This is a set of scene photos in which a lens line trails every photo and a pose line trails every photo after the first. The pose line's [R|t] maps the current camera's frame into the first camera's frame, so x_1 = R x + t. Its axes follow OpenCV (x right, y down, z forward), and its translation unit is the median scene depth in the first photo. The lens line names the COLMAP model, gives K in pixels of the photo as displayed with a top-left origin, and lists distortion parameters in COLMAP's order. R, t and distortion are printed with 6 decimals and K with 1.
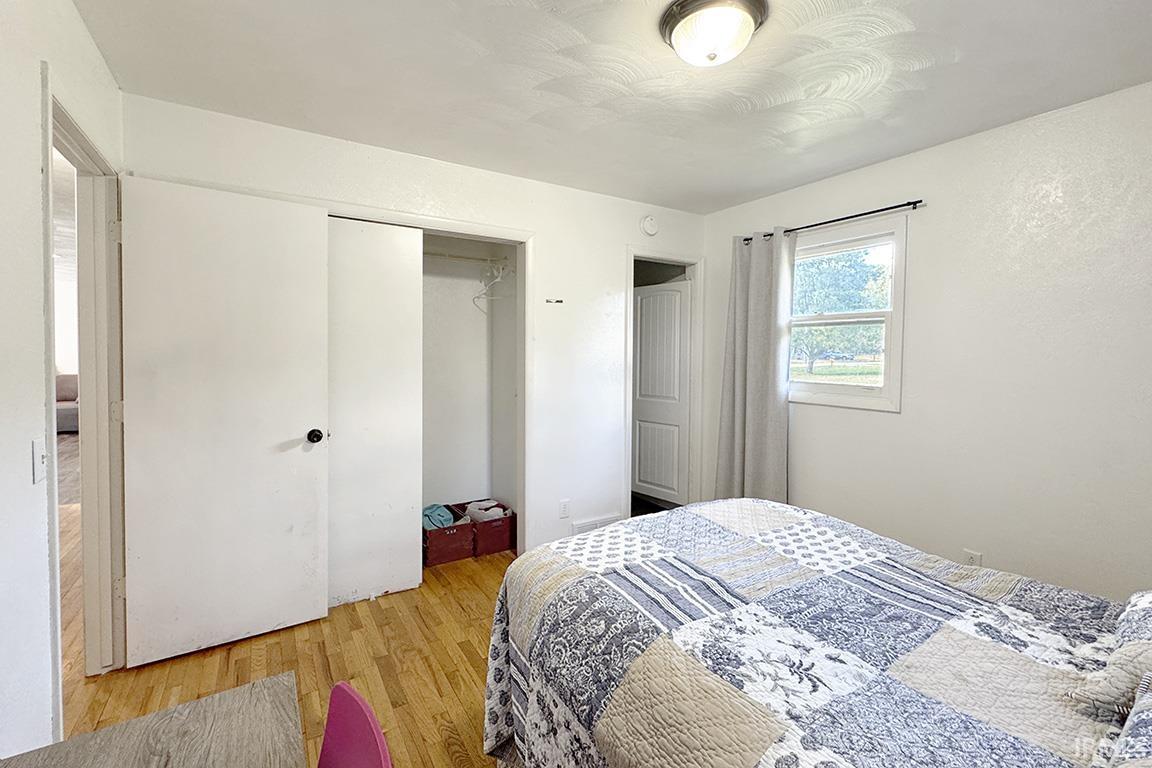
lens RADIAL K [[485.5, 0, 565.6], [0, 485.5, 360.5], [0, 0, 1]] dist [-0.001649, -0.000116]
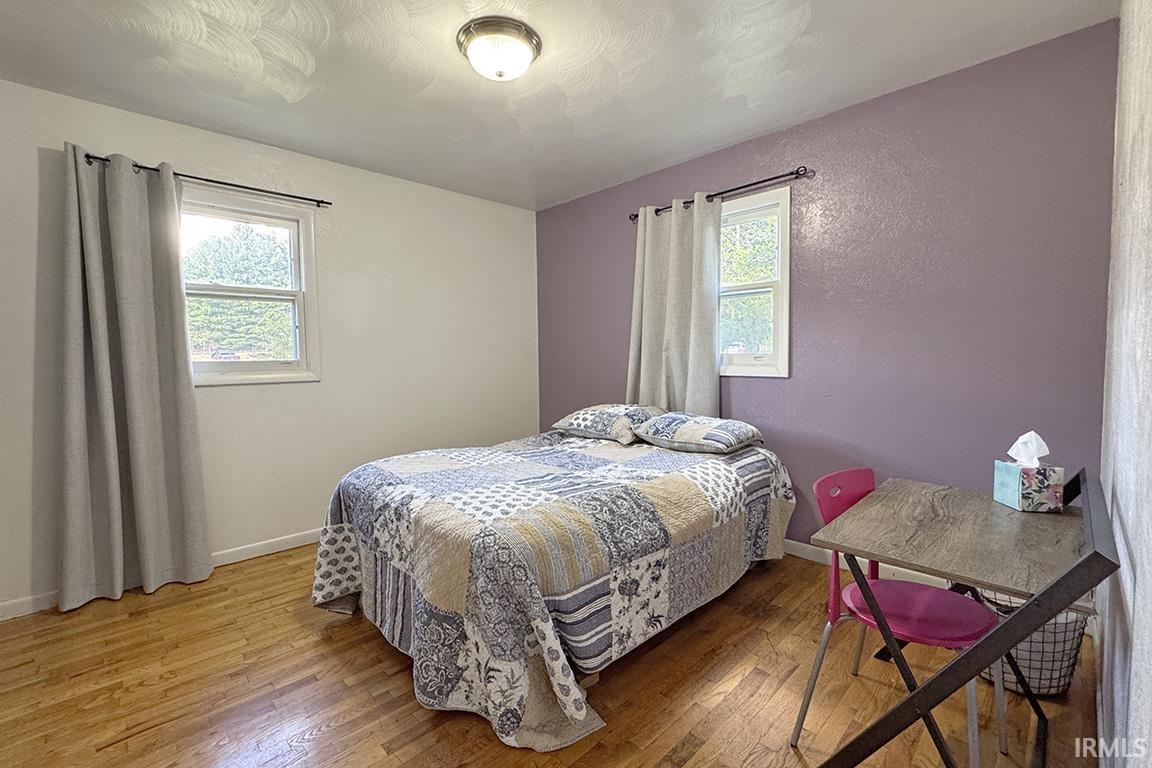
lens RADIAL K [[485.5, 0, 575.5], [0, 485.5, 379.0], [0, 0, 1]] dist [-0.001649, -0.000116]
pose [[-0.212237, -0.052810, 0.975790, -1.157289], [0.026420, 0.997864, 0.059751, 0.097967], [-0.976861, 0.038462, -0.210388, 1.312353]]
